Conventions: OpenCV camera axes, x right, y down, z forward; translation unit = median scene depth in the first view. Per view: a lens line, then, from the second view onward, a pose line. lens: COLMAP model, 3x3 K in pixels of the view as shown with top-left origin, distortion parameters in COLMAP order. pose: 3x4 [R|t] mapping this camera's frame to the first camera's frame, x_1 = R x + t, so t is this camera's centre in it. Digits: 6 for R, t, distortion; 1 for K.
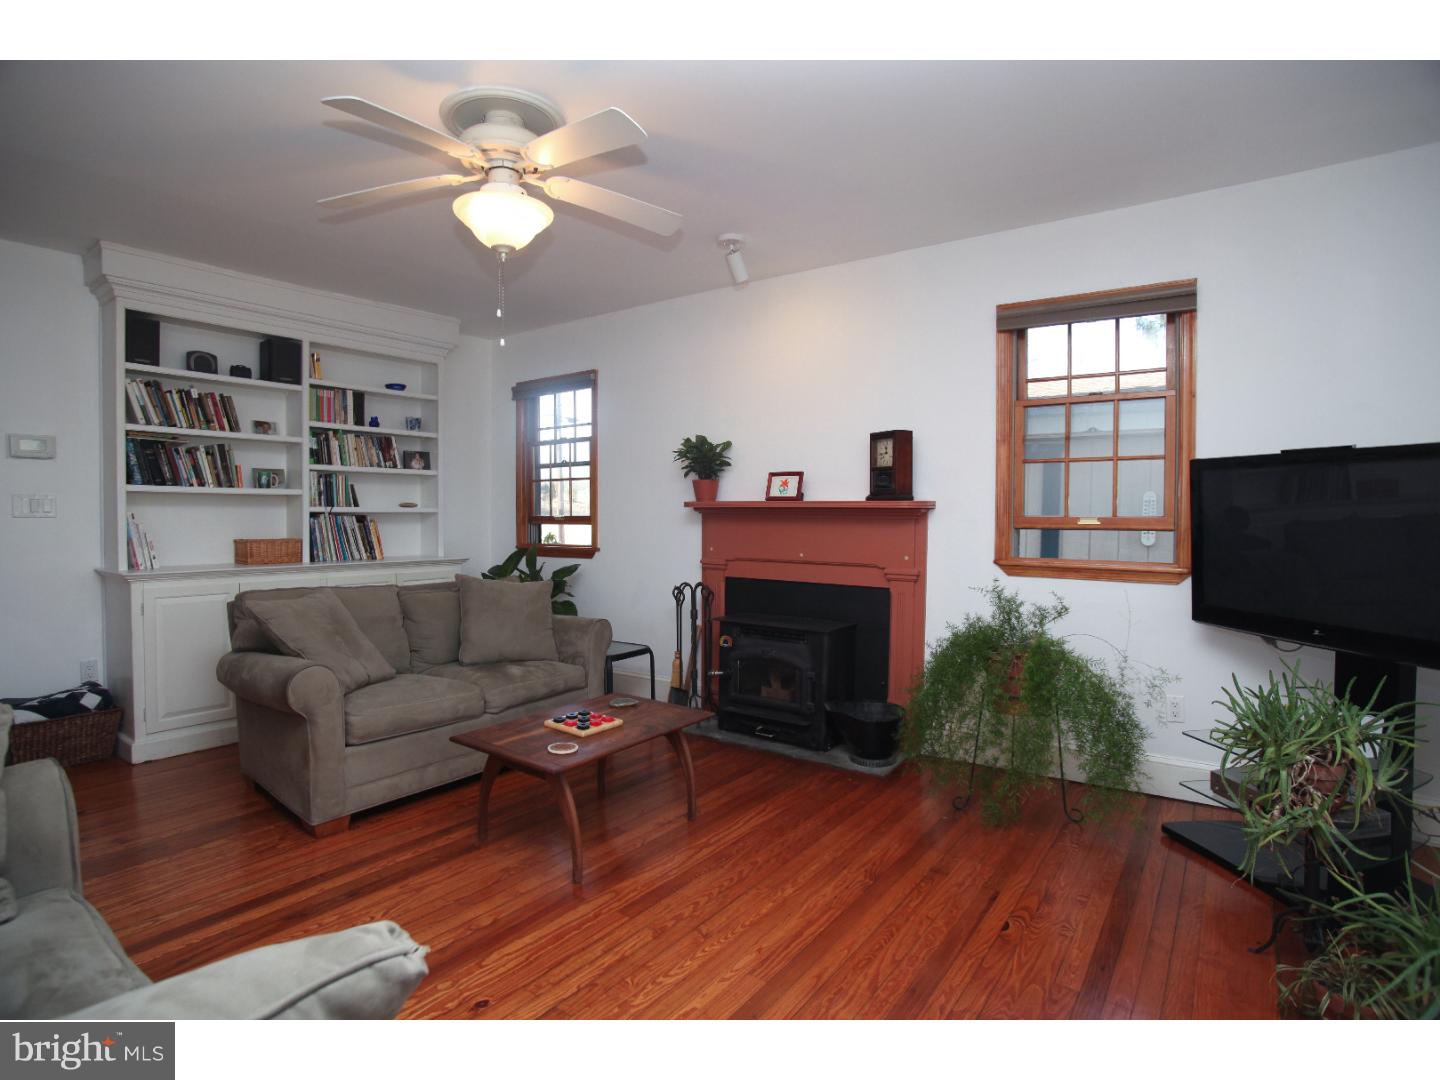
lens RADIAL K [[743.5, 0, 709.9], [0, 743.5, 526.7], [0, 0, 1]] dist [-0.089901, 0.041426]
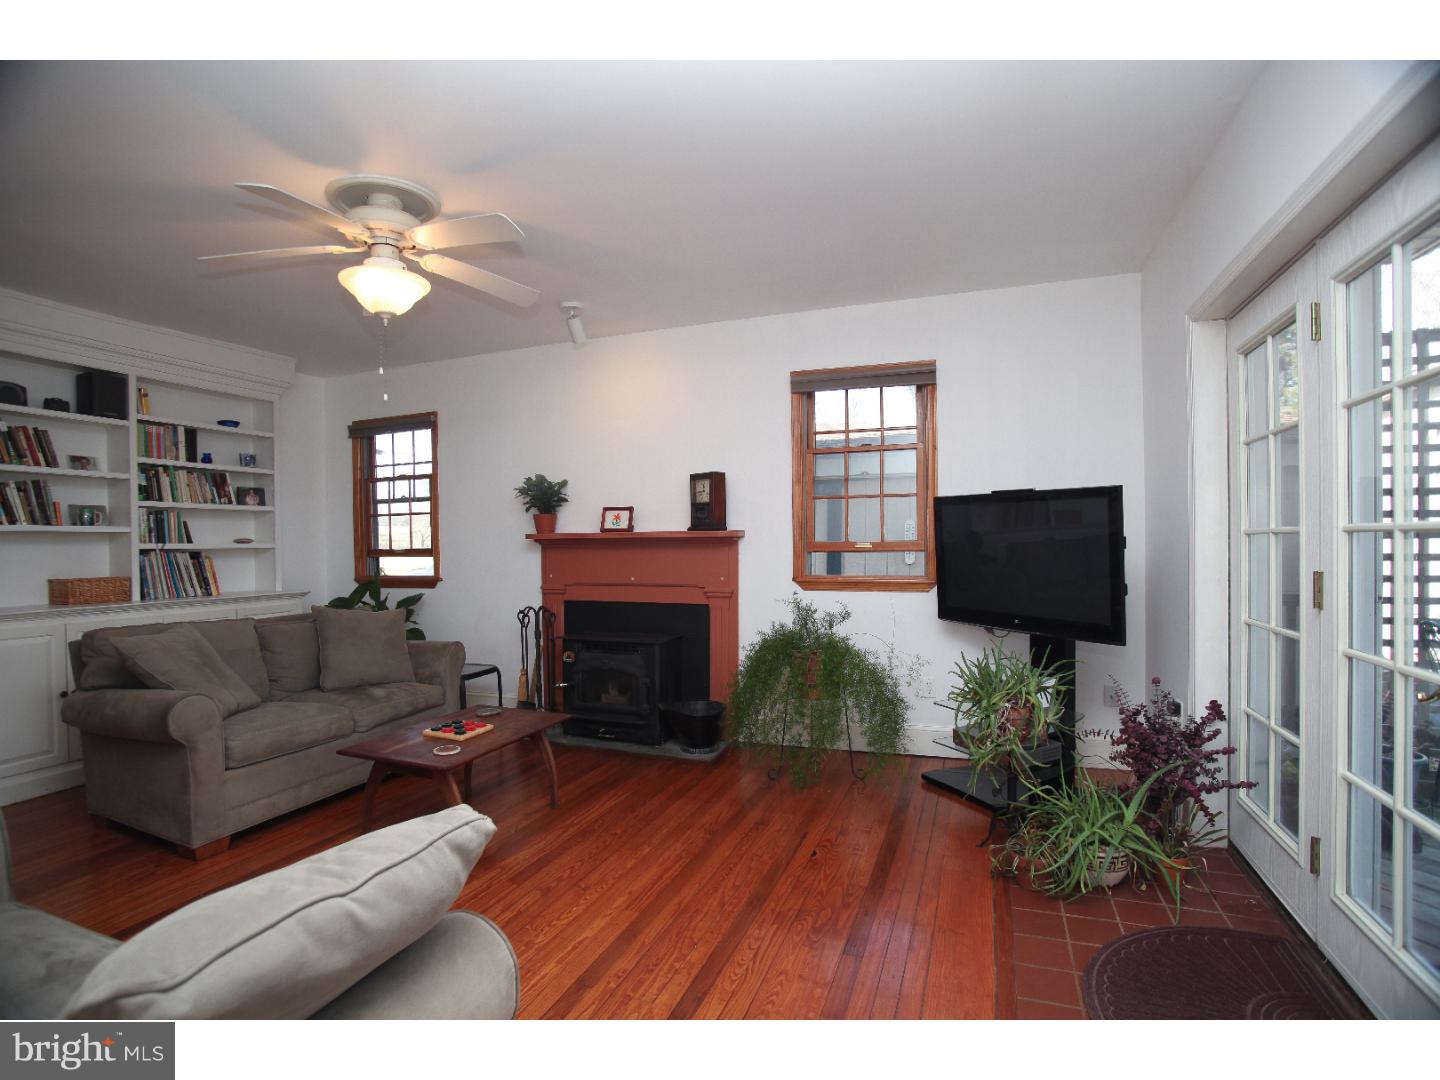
lens RADIAL K [[720.6, 0, 703.6], [0, 720.6, 543.8], [0, 0, 1]] dist [-0.095034, 0.051794]
pose [[0.966459, -0.017067, 0.256254, -0.066900], [0.021073, 0.999695, -0.012895, 0.000504], [-0.255955, 0.017863, 0.966524, -0.132989]]
